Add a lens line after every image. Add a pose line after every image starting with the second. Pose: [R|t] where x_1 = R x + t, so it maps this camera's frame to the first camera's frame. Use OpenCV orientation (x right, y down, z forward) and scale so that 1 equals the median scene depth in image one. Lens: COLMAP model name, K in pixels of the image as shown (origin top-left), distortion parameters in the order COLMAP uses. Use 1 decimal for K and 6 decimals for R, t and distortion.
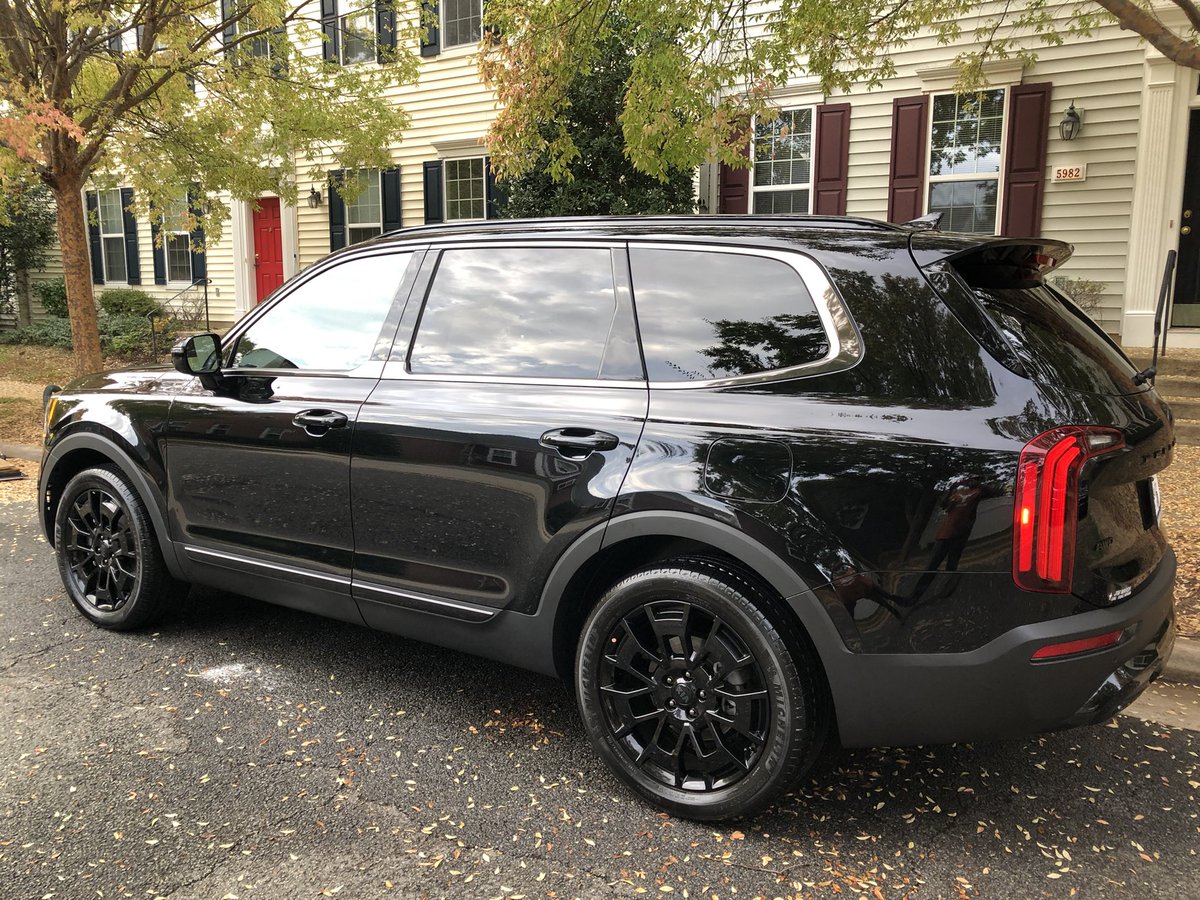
lens RADIAL K [[969.6, 0, 600.0], [0, 969.6, 450.0], [0, 0, 1]] dist [0.016573, 0.003815]
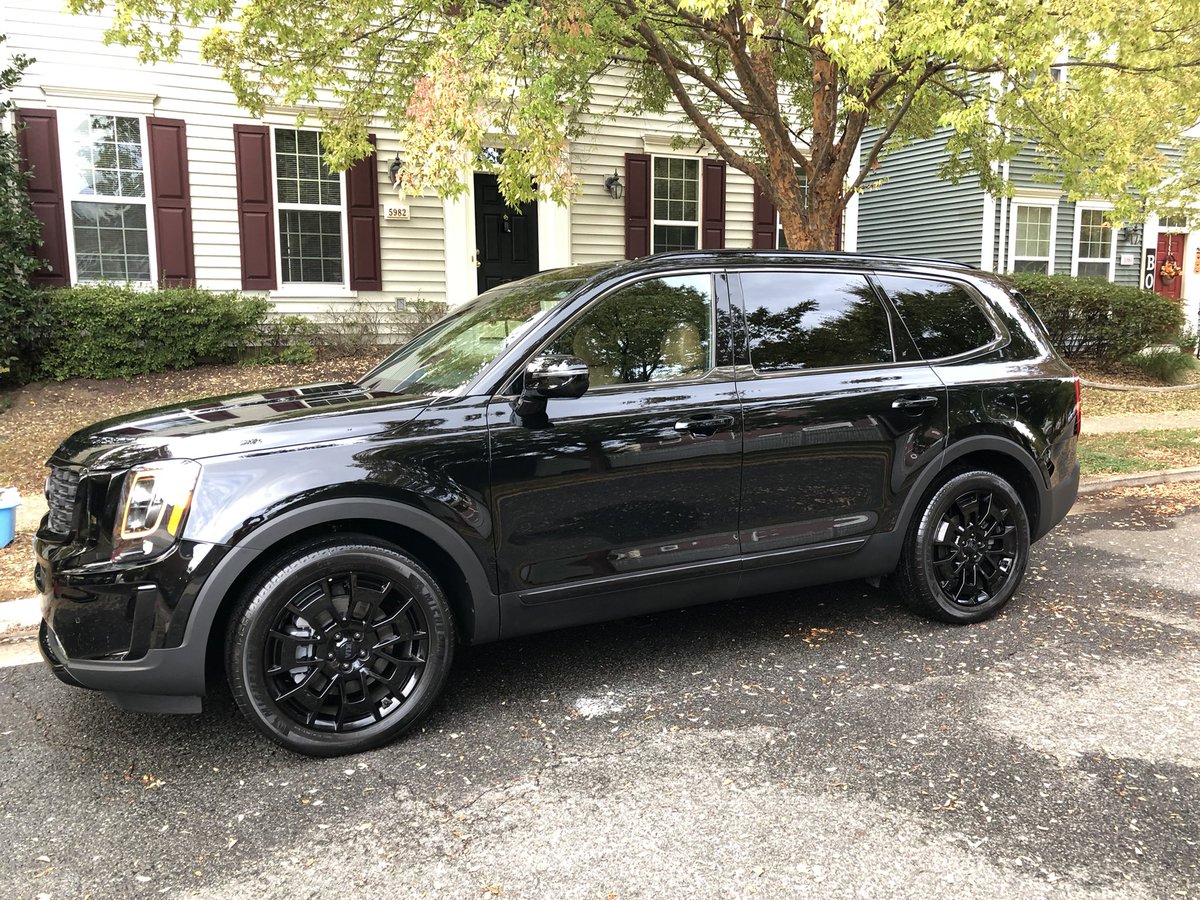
lens RADIAL K [[996.3, 0, 600.0], [0, 996.3, 450.0], [0, 0, 1]] dist [-0.002878, -0.007012]
pose [[0.498974, -0.126110, 0.857392, -1.069499], [0.154294, 0.986476, 0.055302, -0.059256], [-0.852771, 0.104696, 0.511684, 0.442121]]
